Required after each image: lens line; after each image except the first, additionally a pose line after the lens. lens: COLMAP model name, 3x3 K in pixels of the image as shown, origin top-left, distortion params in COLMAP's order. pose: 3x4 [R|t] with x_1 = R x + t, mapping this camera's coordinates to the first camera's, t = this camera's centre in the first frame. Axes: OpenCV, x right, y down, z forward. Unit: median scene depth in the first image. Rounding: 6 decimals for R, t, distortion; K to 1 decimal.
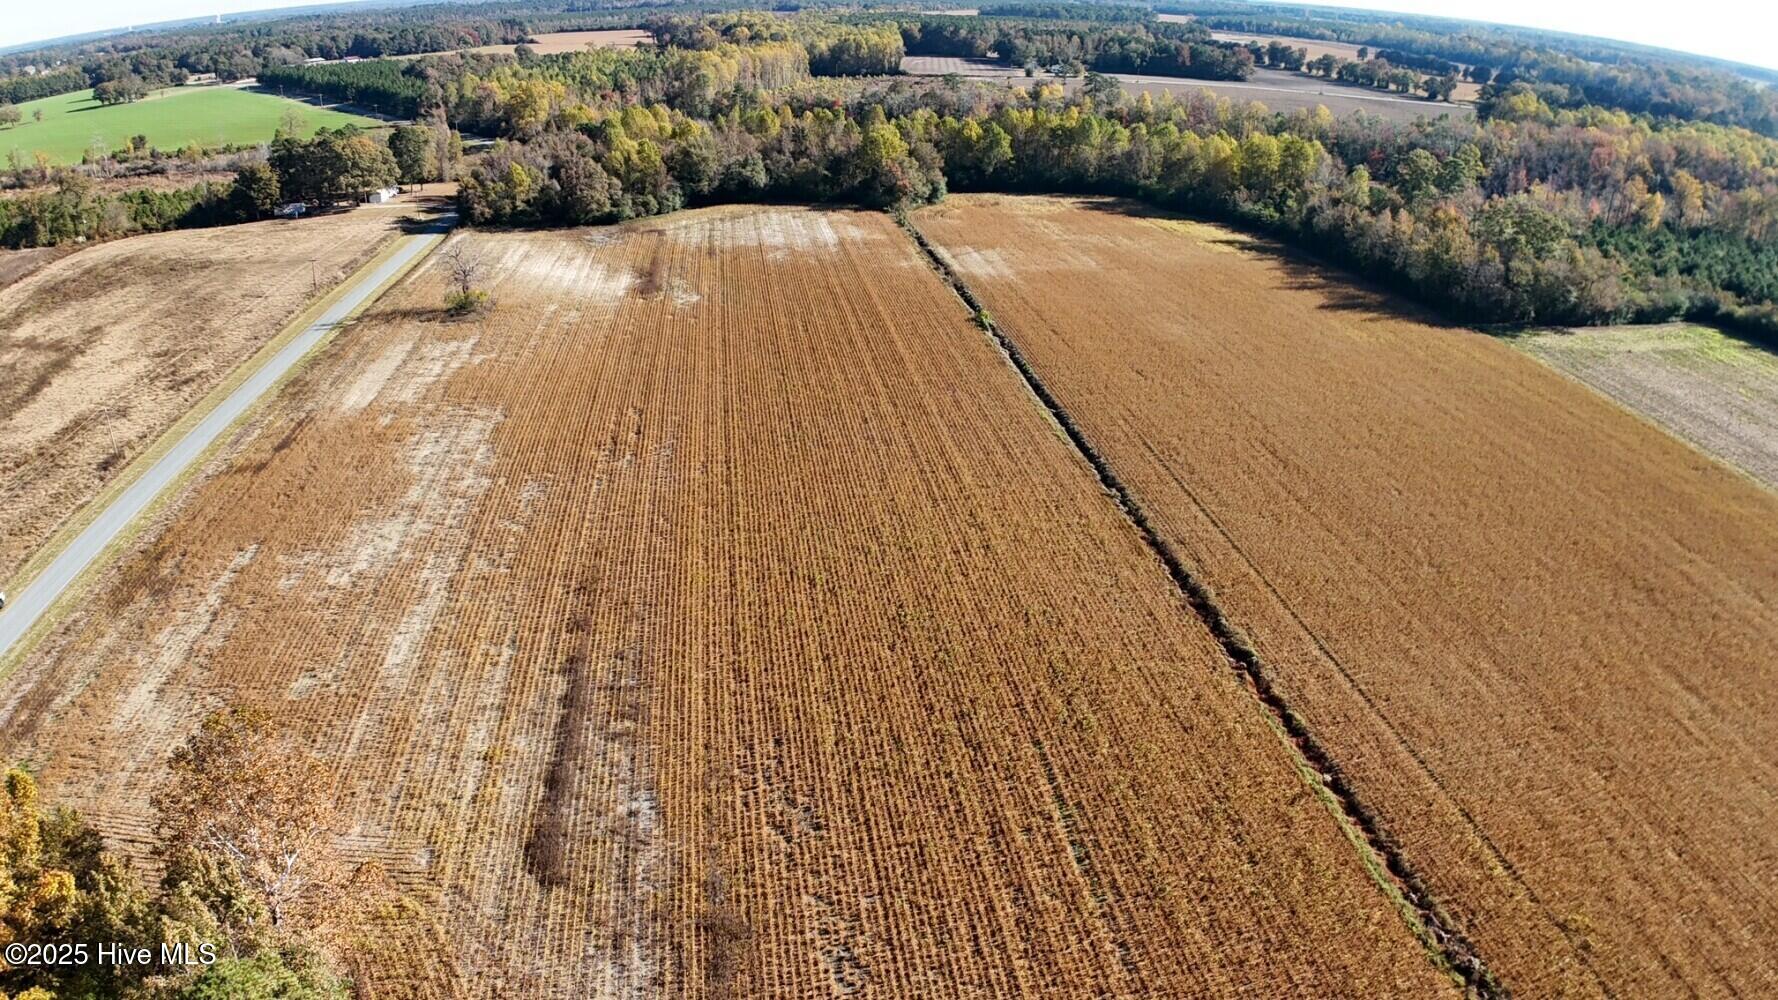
lens RADIAL K [[1141.1, 0, 880.0], [0, 1141.1, 504.4], [0, 0, 1]] dist [-0.176260, 0.014456]
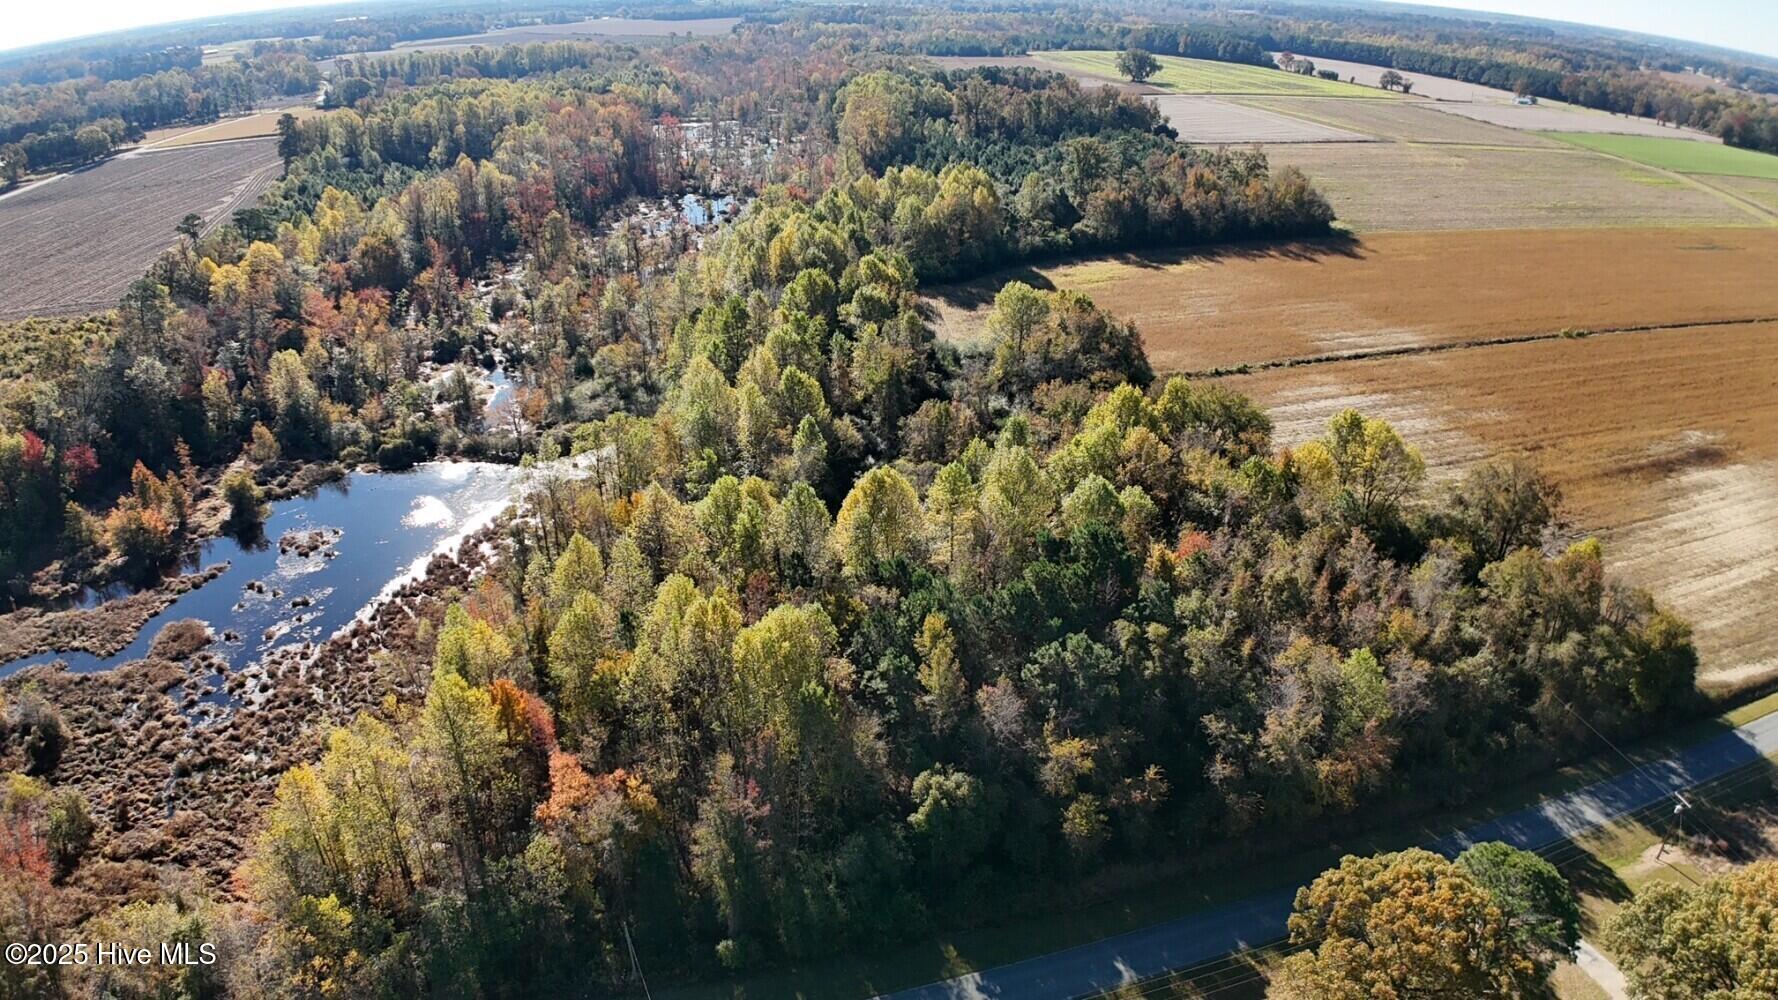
lens RADIAL K [[1141.1, 0, 880.0], [0, 1141.1, 504.4], [0, 0, 1]] dist [-0.176260, 0.014456]
pose [[-0.160398, -0.436917, 0.885085, -0.752764], [0.423477, 0.779514, 0.461547, -0.734160], [-0.891594, 0.448844, 0.059992, 1.421867]]
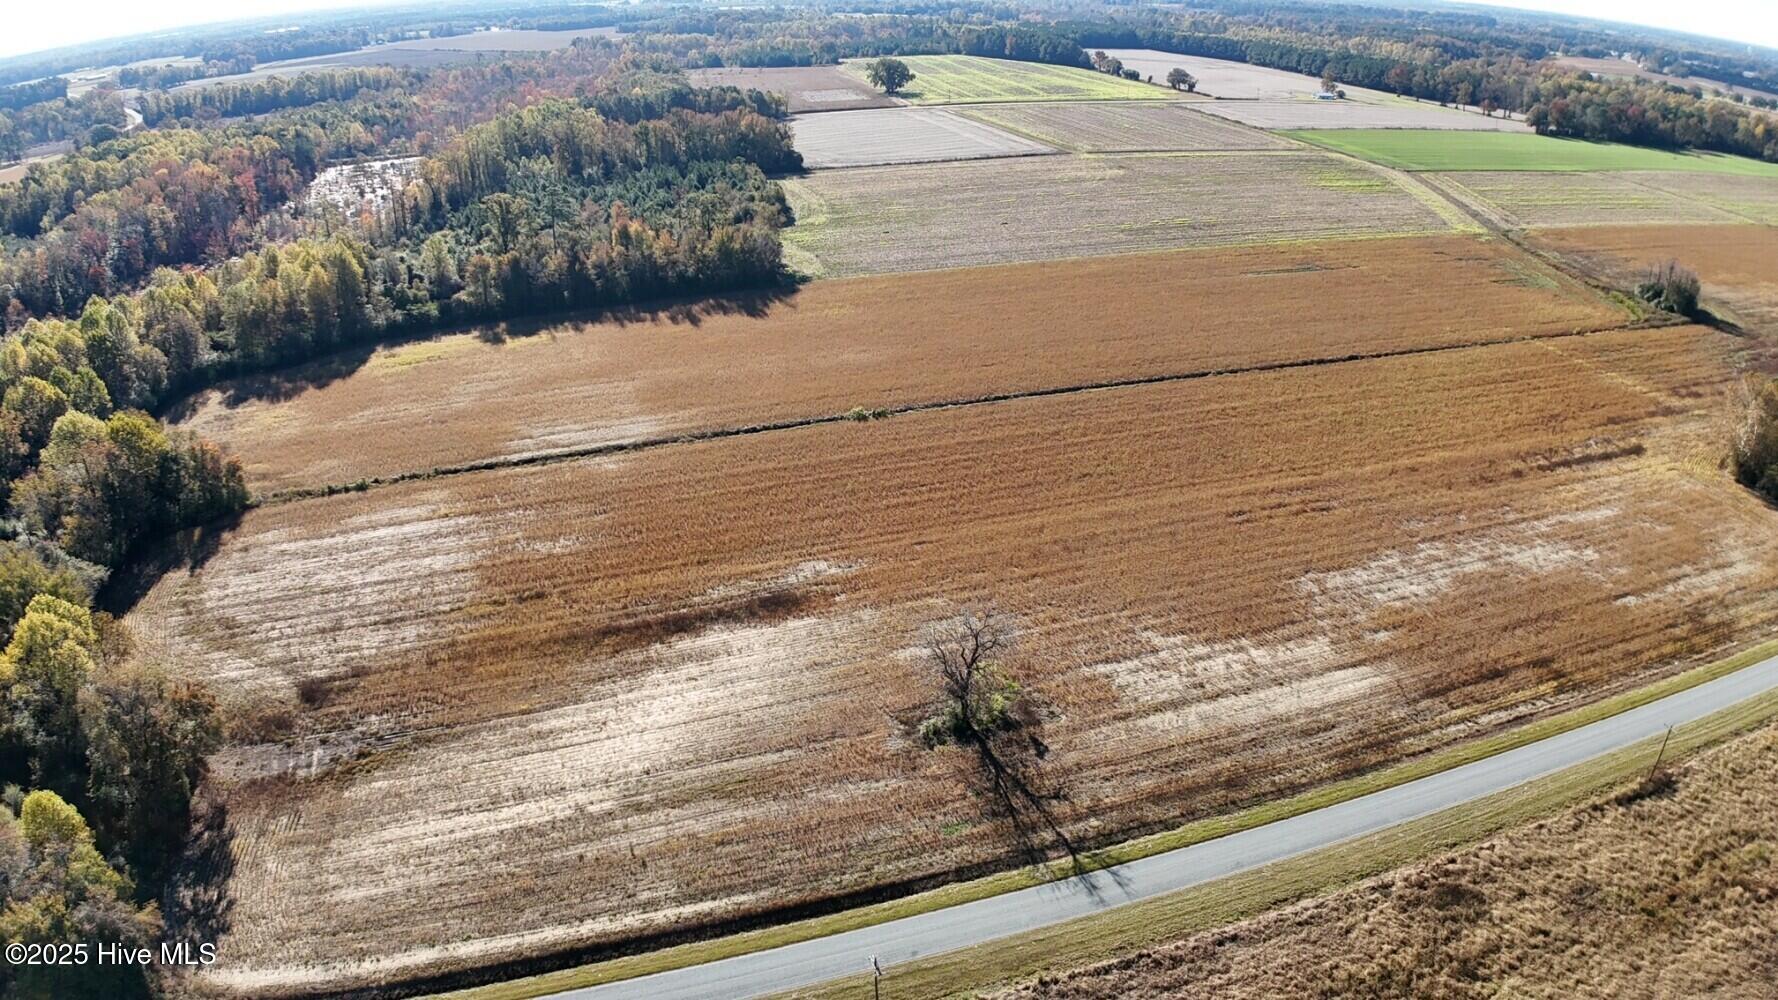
lens RADIAL K [[1141.1, 0, 880.0], [0, 1141.1, 504.4], [0, 0, 1]] dist [-0.176260, 0.014456]
pose [[-0.165525, -0.438323, 0.883445, -0.721241], [0.430457, 0.773855, 0.464602, -0.481027], [-0.887304, 0.457188, 0.060587, 0.807924]]
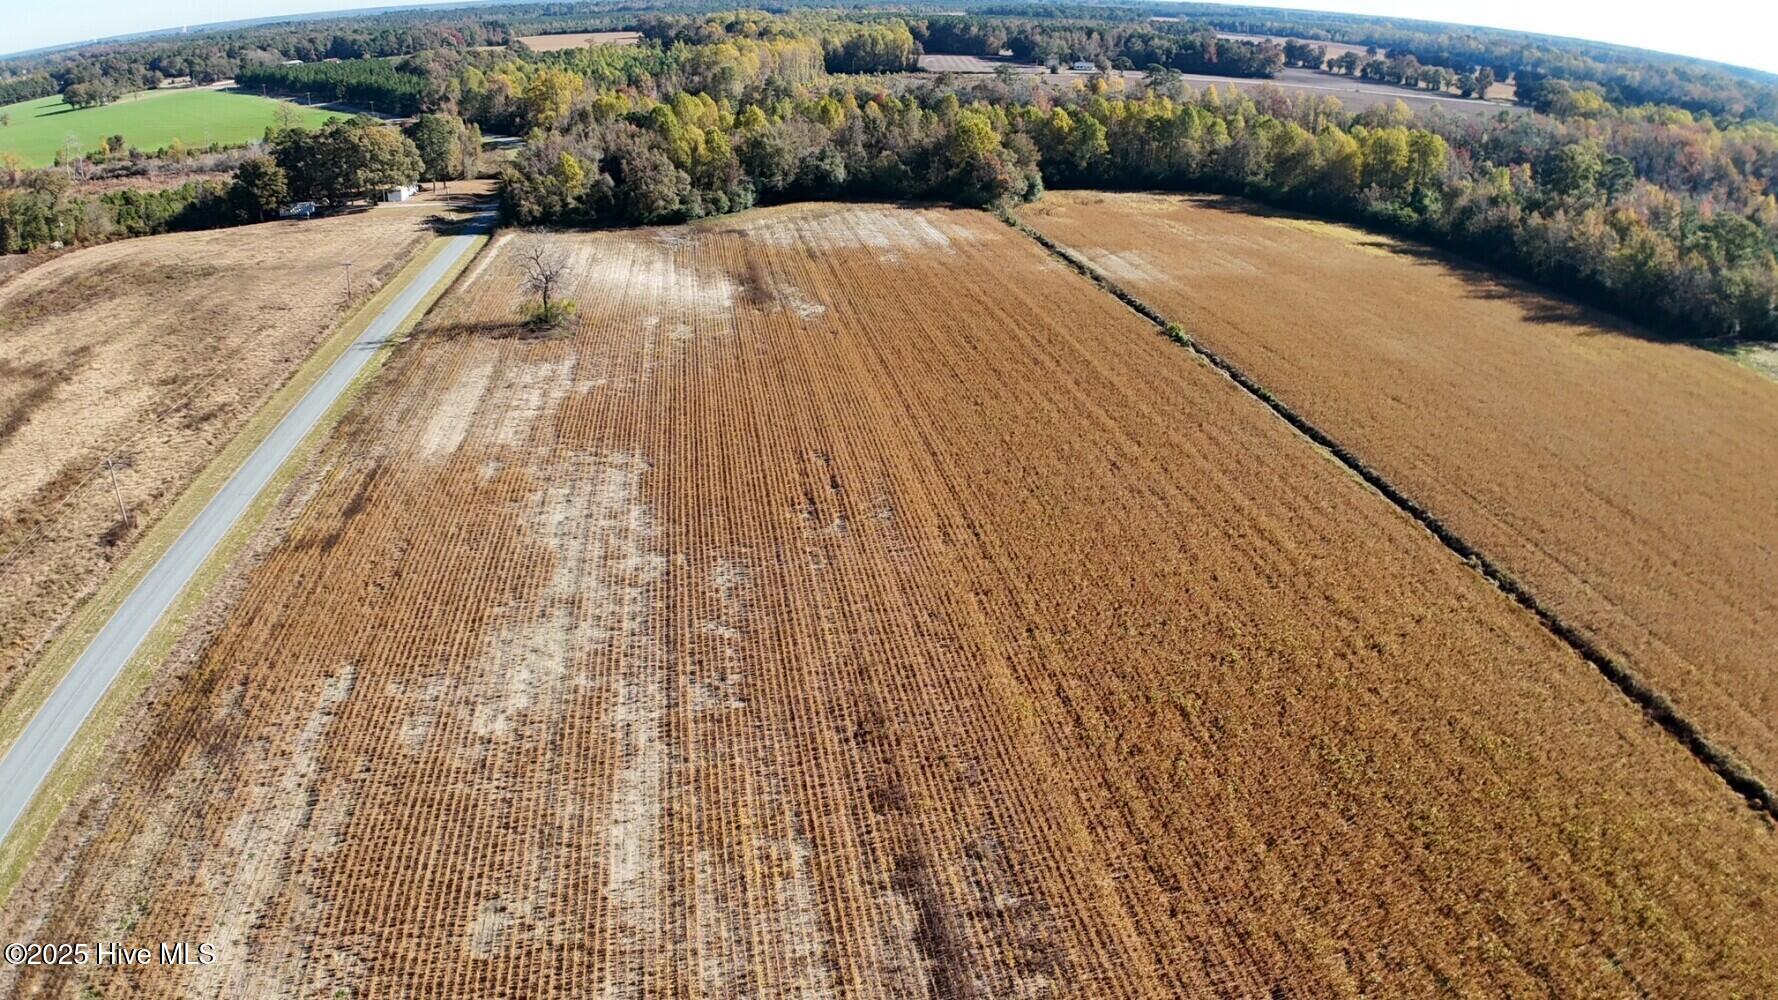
lens RADIAL K [[1141.1, 0, 880.0], [0, 1141.1, 504.4], [0, 0, 1]] dist [-0.176260, 0.014456]
pose [[0.999595, -0.013672, 0.024949, -0.127974], [0.013827, 0.999886, -0.006034, -0.028865], [-0.024863, 0.006377, 0.999671, 0.144714]]
